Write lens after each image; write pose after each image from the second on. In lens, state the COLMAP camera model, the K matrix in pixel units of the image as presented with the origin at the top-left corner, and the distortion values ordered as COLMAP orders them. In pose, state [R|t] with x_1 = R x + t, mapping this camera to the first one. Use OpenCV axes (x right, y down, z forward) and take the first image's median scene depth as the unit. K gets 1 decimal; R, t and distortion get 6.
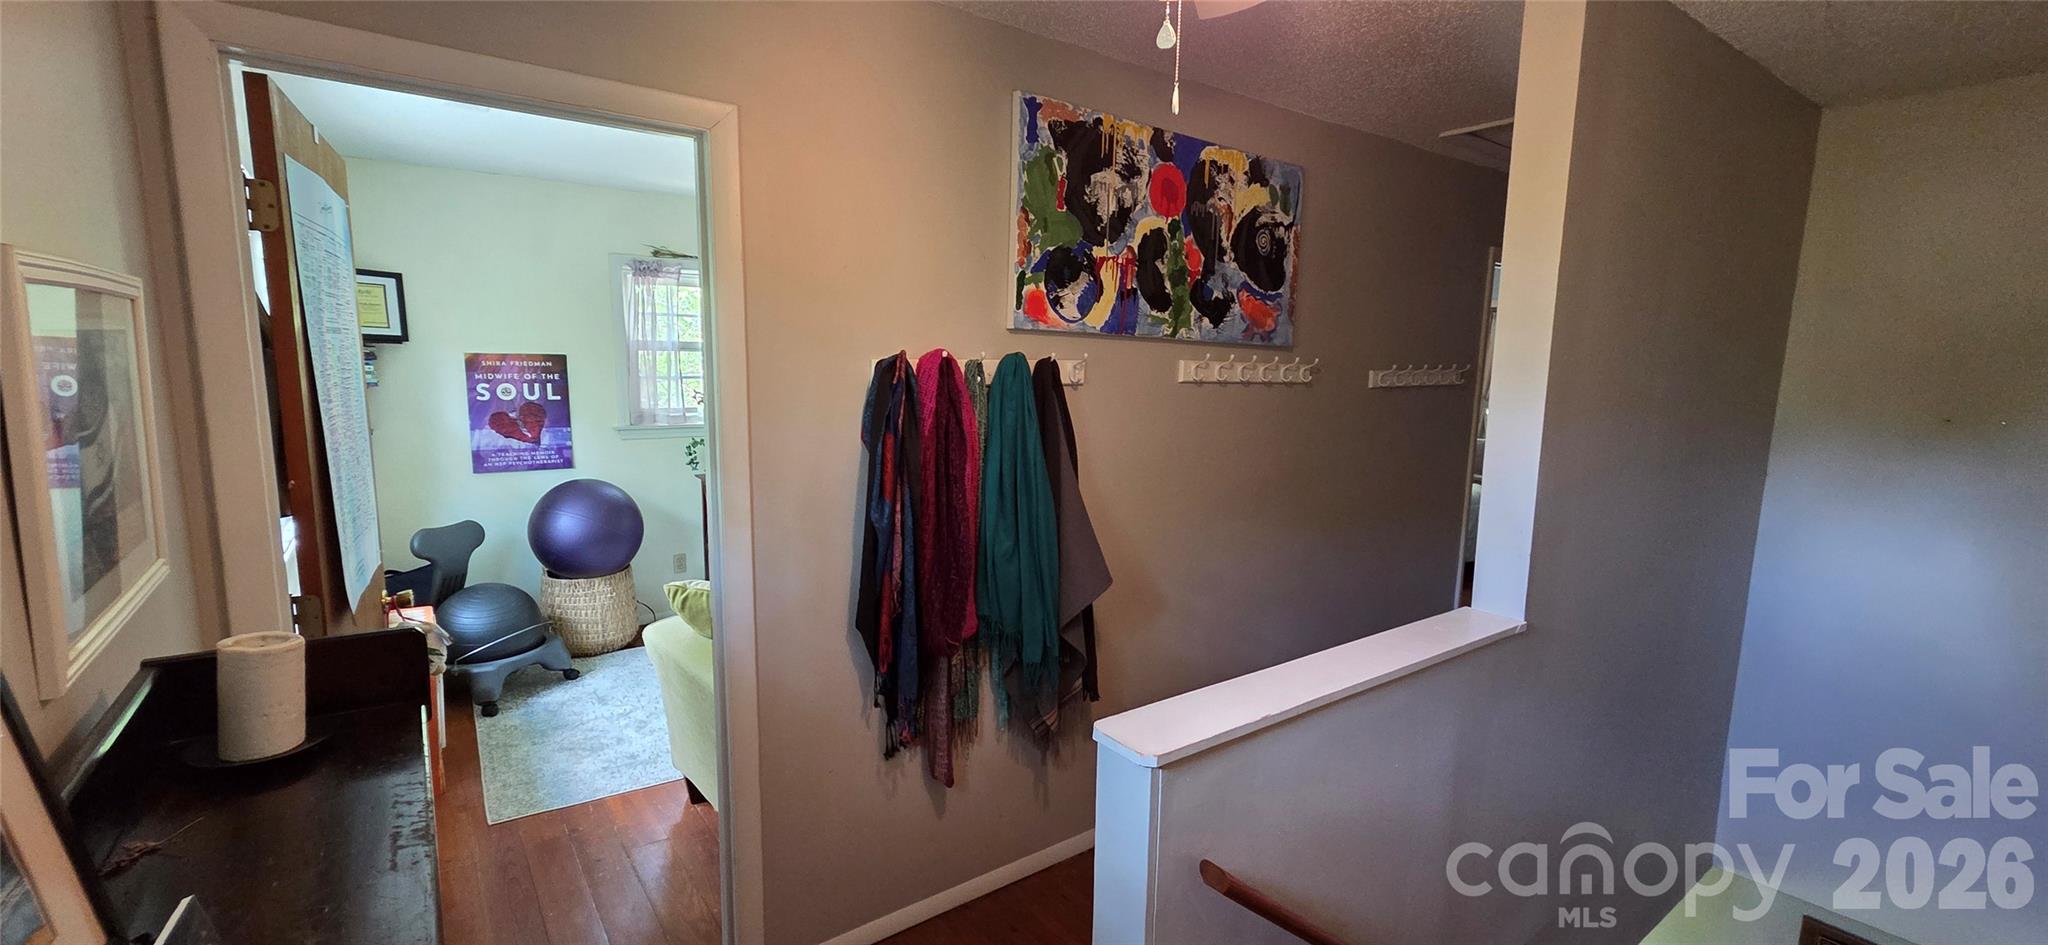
lens RADIAL K [[829.1, 0, 1021.2], [0, 829.1, 474.1], [0, 0, 1]] dist [0.003240, 0.000000]
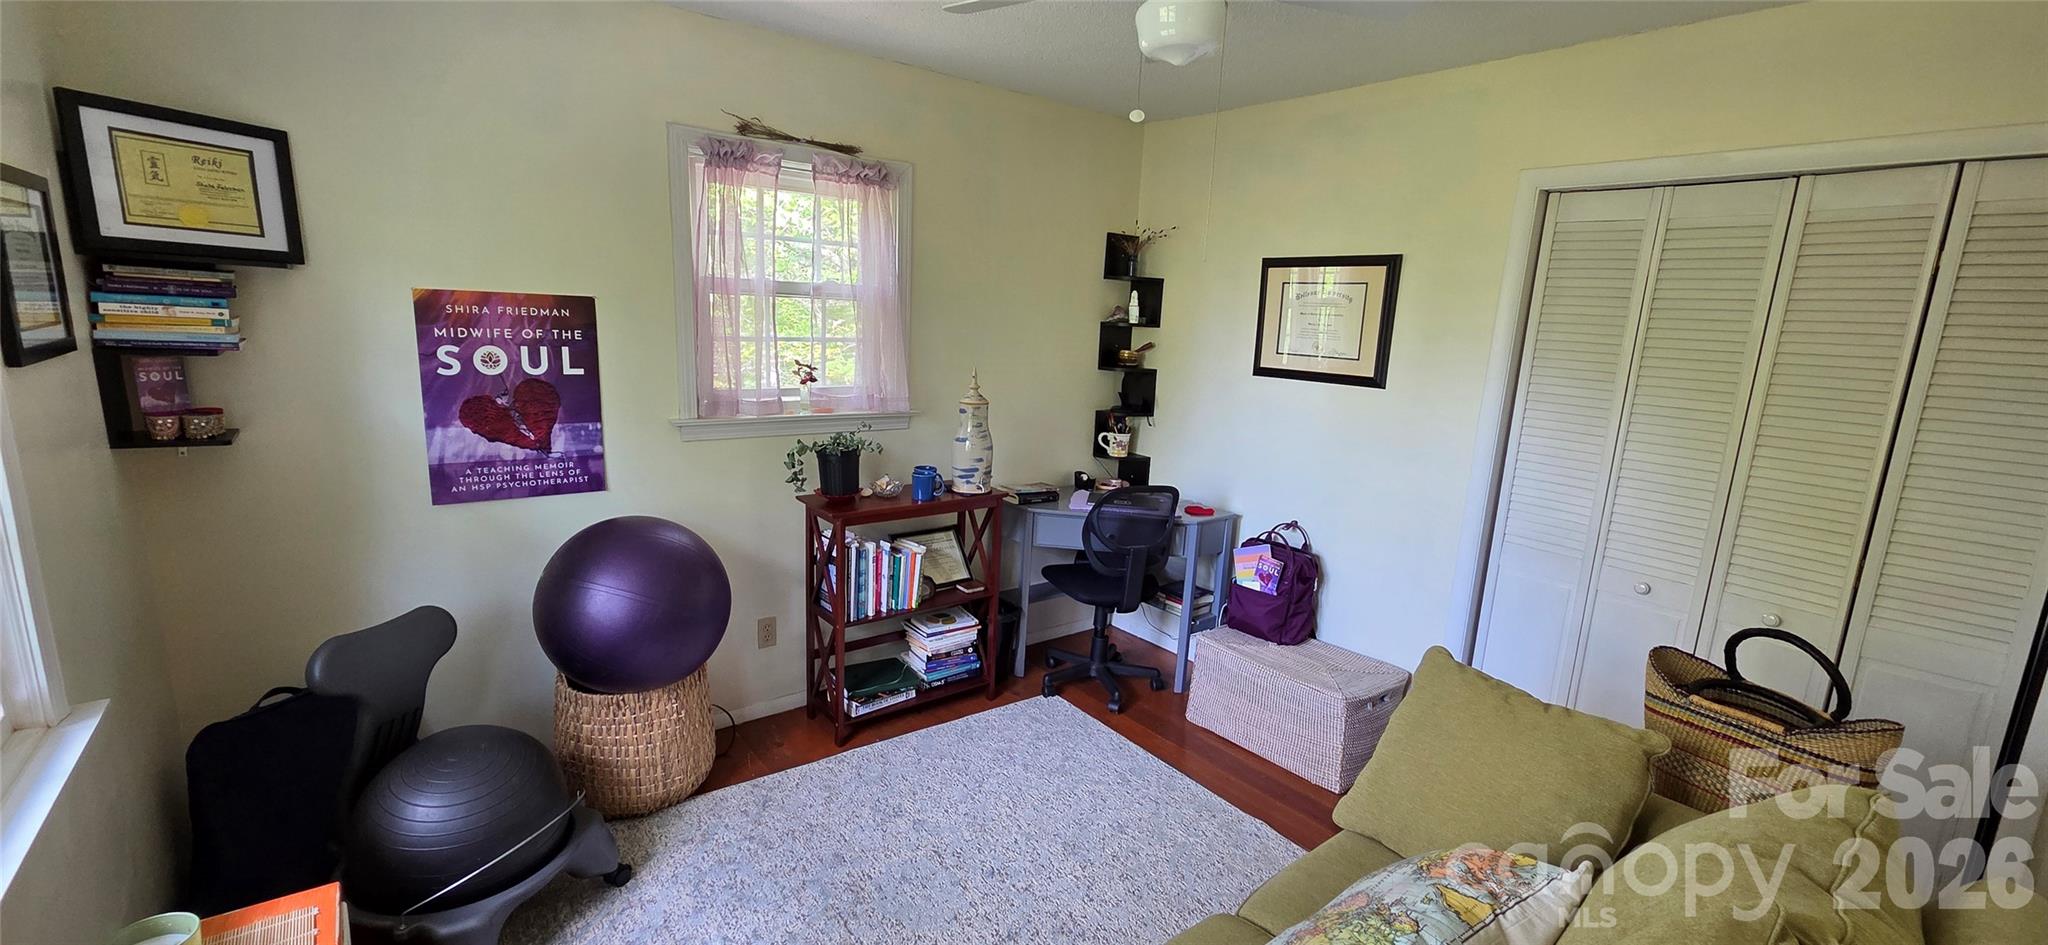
lens RADIAL K [[829.1, 0, 1025.6], [0, 829.1, 473.1], [0, 0, 1]] dist [0.003240, 0.000000]
pose [[0.999087, 0.021272, 0.037061, -0.273682], [-0.023217, 0.998331, 0.052876, -0.060636], [-0.035874, -0.053688, 0.997913, 0.415638]]
